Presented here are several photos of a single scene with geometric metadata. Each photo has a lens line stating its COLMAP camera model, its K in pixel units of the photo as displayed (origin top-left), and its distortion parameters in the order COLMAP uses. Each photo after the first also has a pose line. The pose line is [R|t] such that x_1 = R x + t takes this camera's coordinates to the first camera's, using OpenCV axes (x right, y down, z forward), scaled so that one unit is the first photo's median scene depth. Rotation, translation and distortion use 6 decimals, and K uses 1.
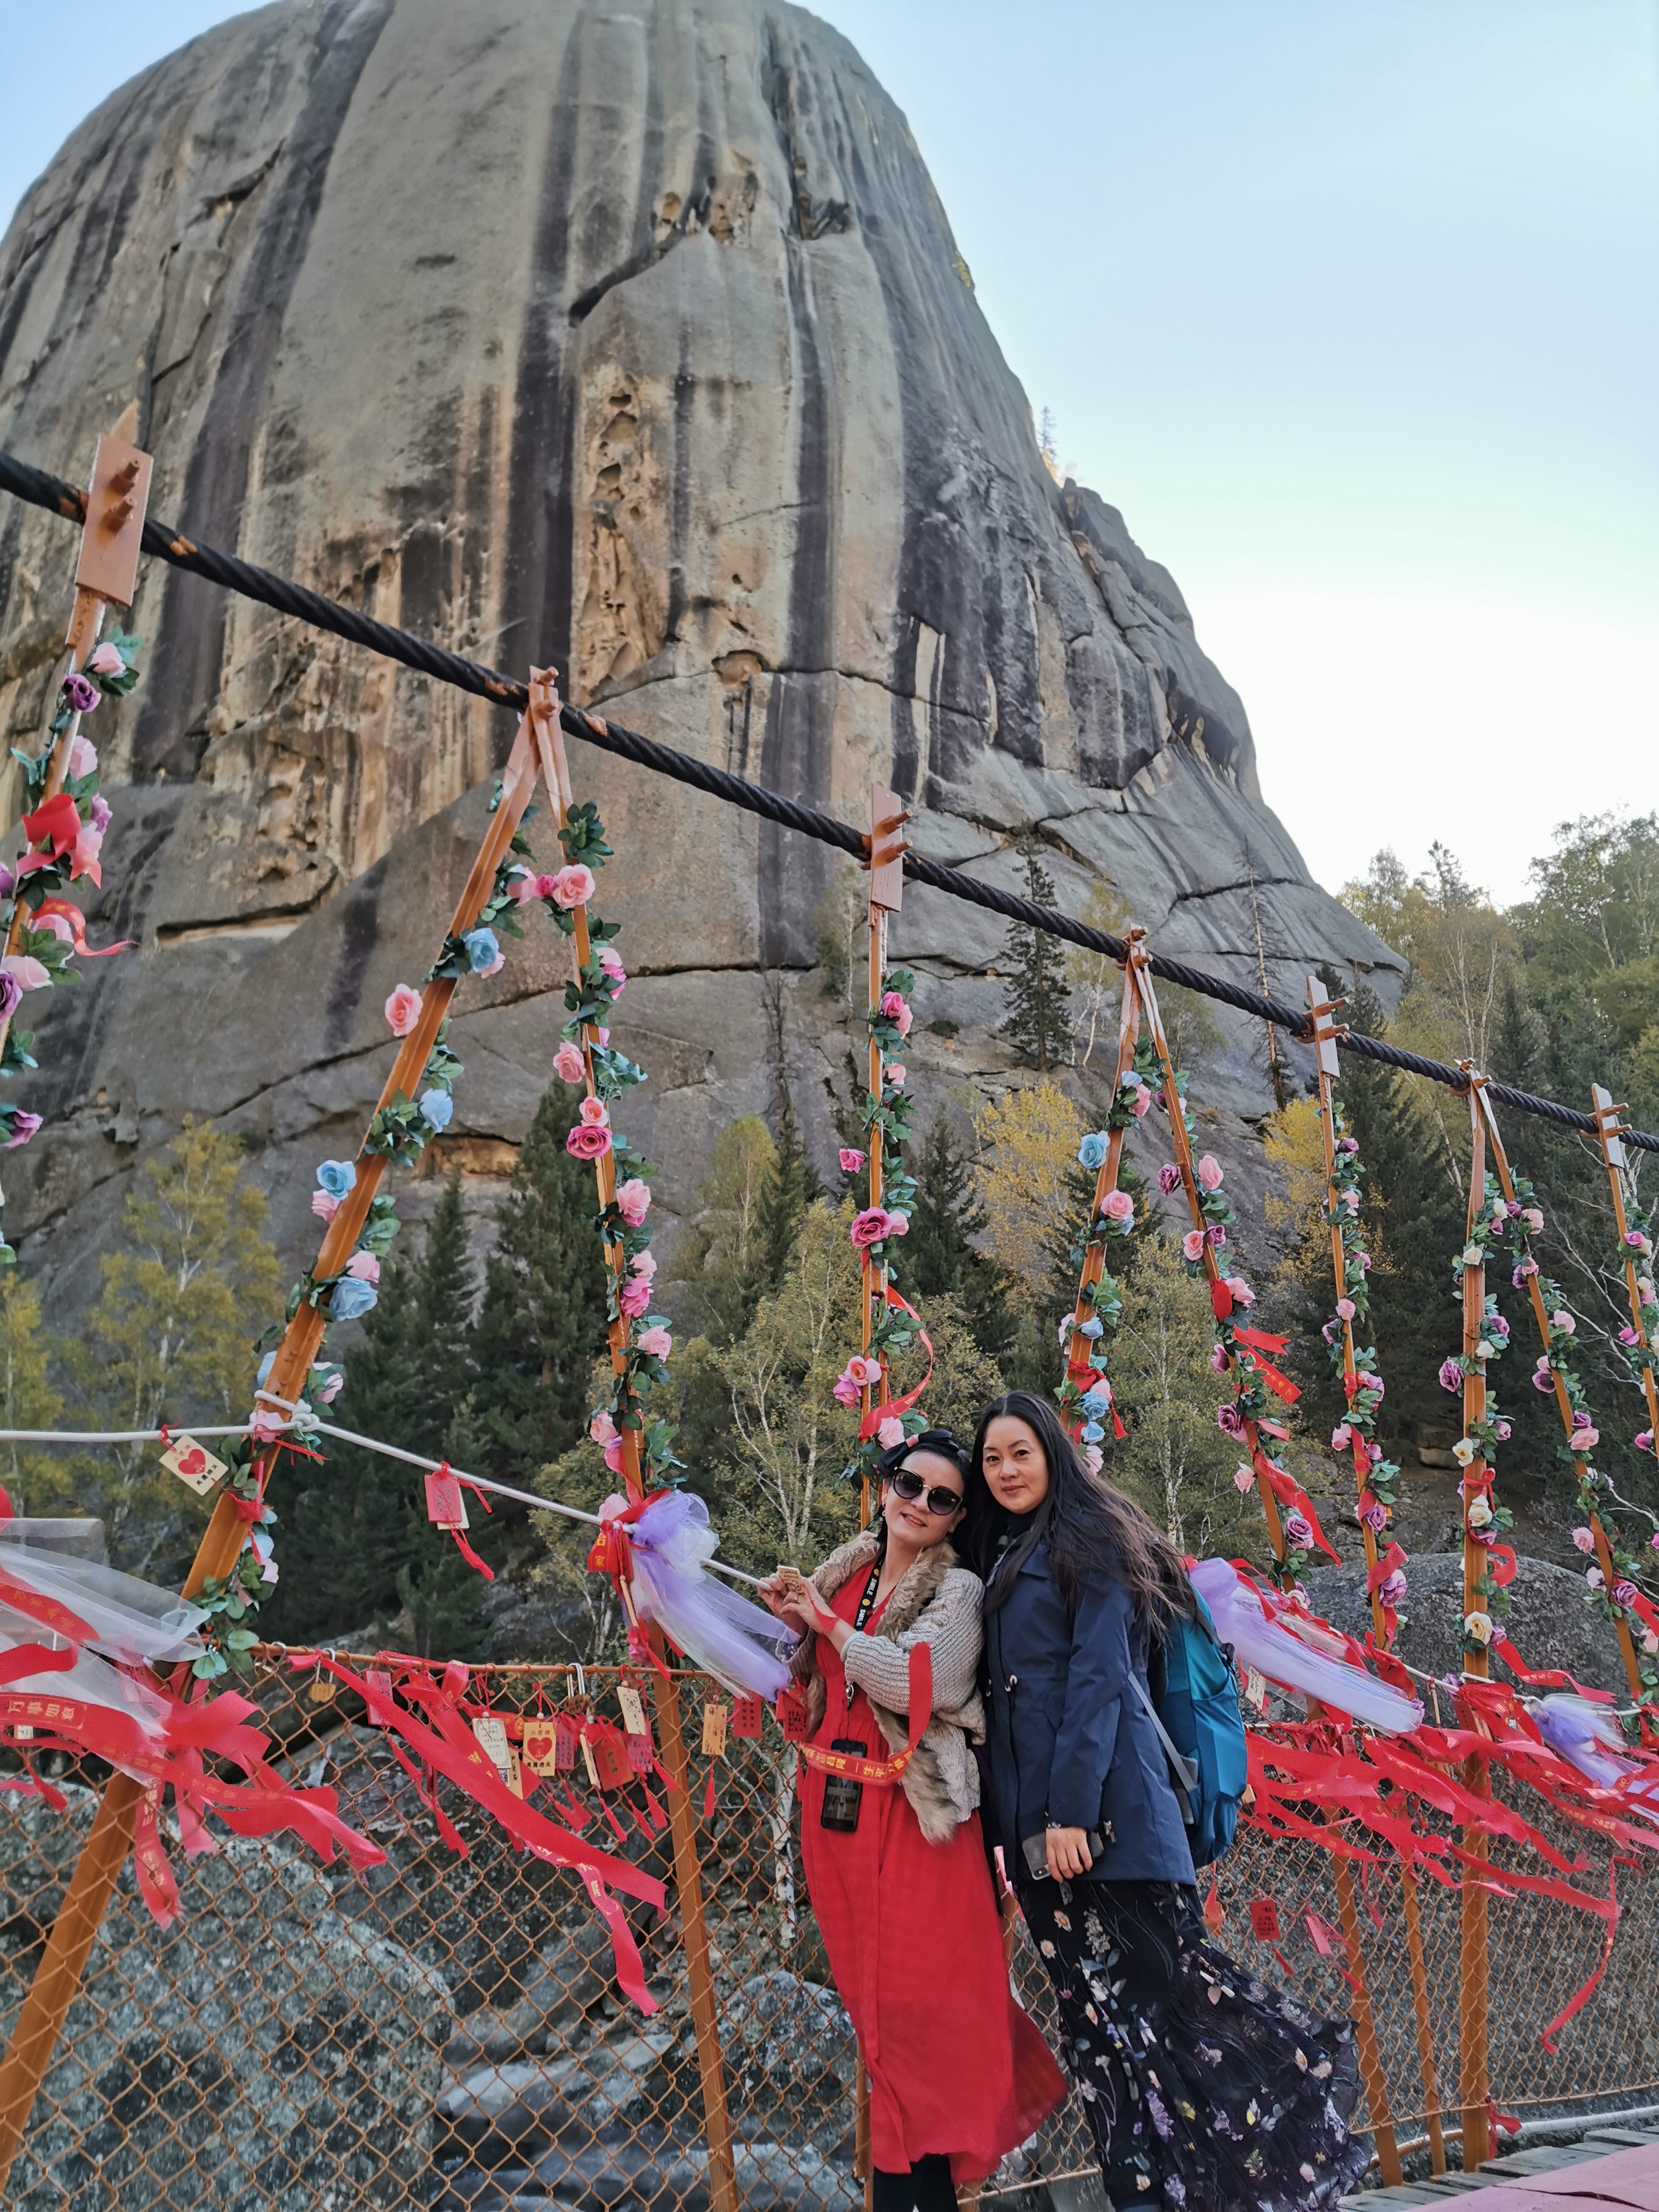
lens RADIAL K [[1735.5, 0, 820.1], [0, 1735.5, 1117.3], [0, 0, 1]] dist [0.010062, -0.013856]
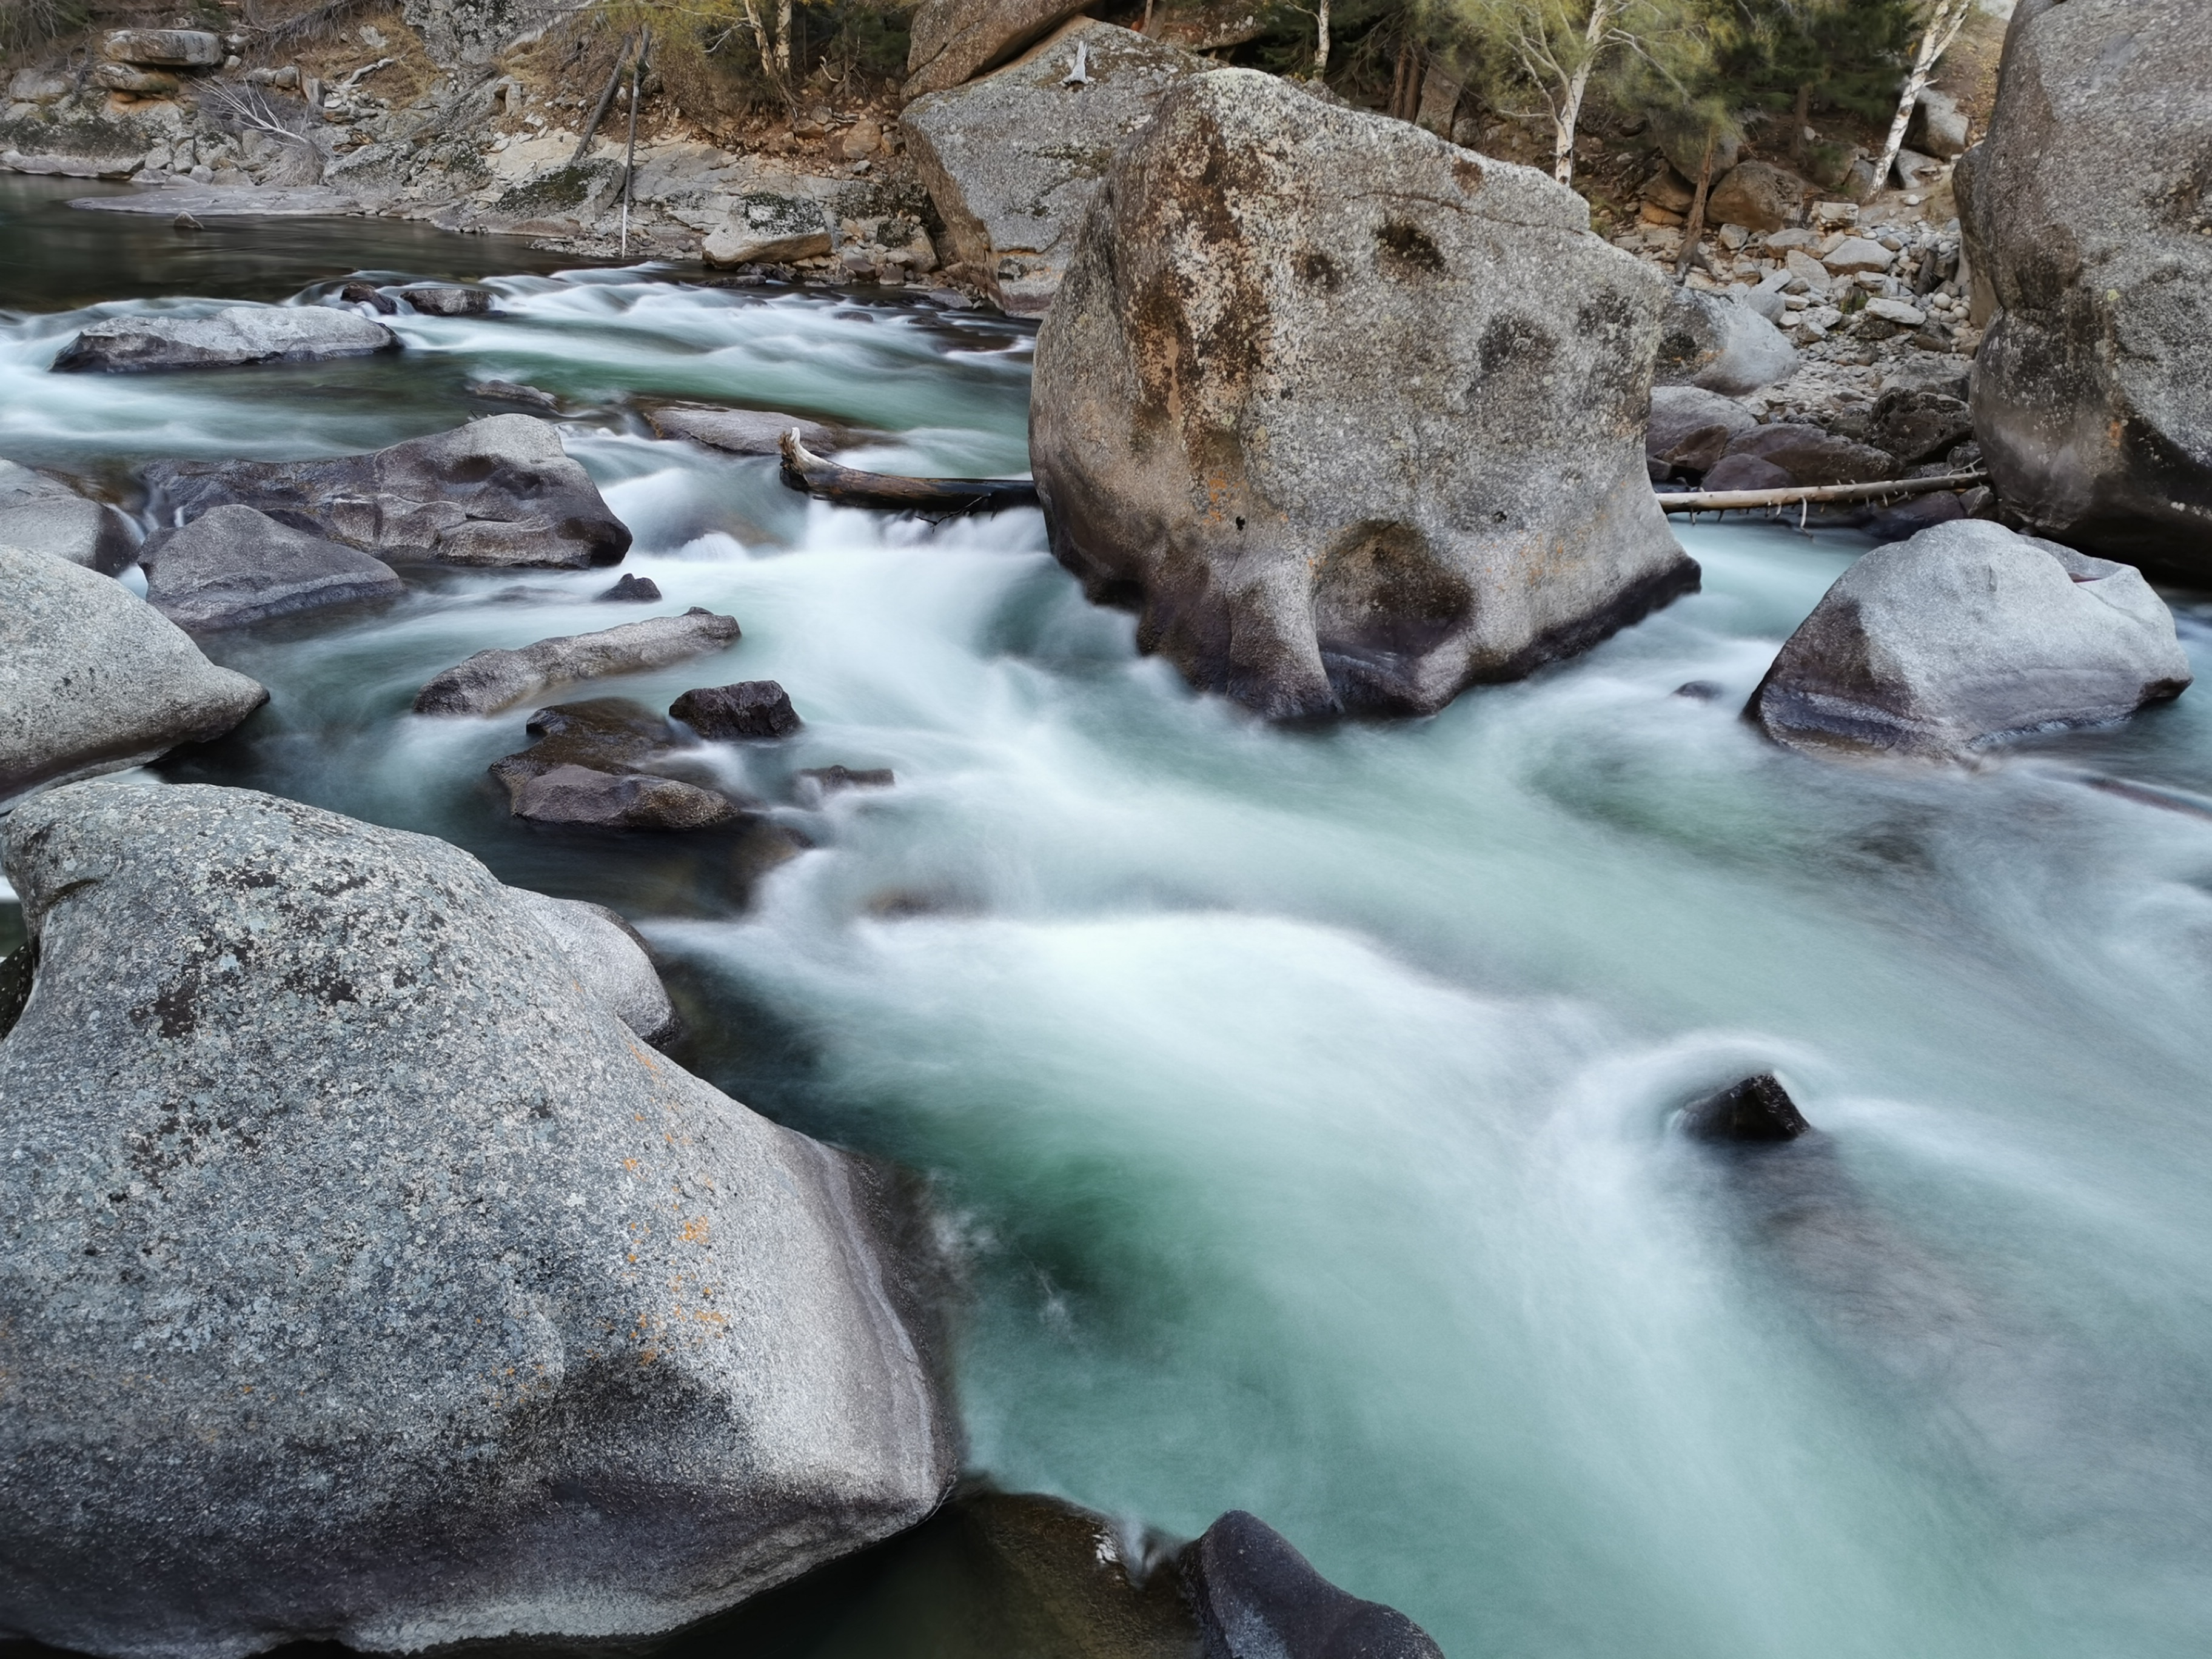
lens RADIAL K [[1765.1, 0, 1176.3], [0, 1765.1, 824.2], [0, 0, 1]] dist [0.089735, -0.112517]
pose [[0.999836, 0.016200, 0.008092, -0.605774], [-0.017247, 0.715647, 0.698250, -0.151744], [0.005520, -0.698275, 0.715809, -0.277672]]
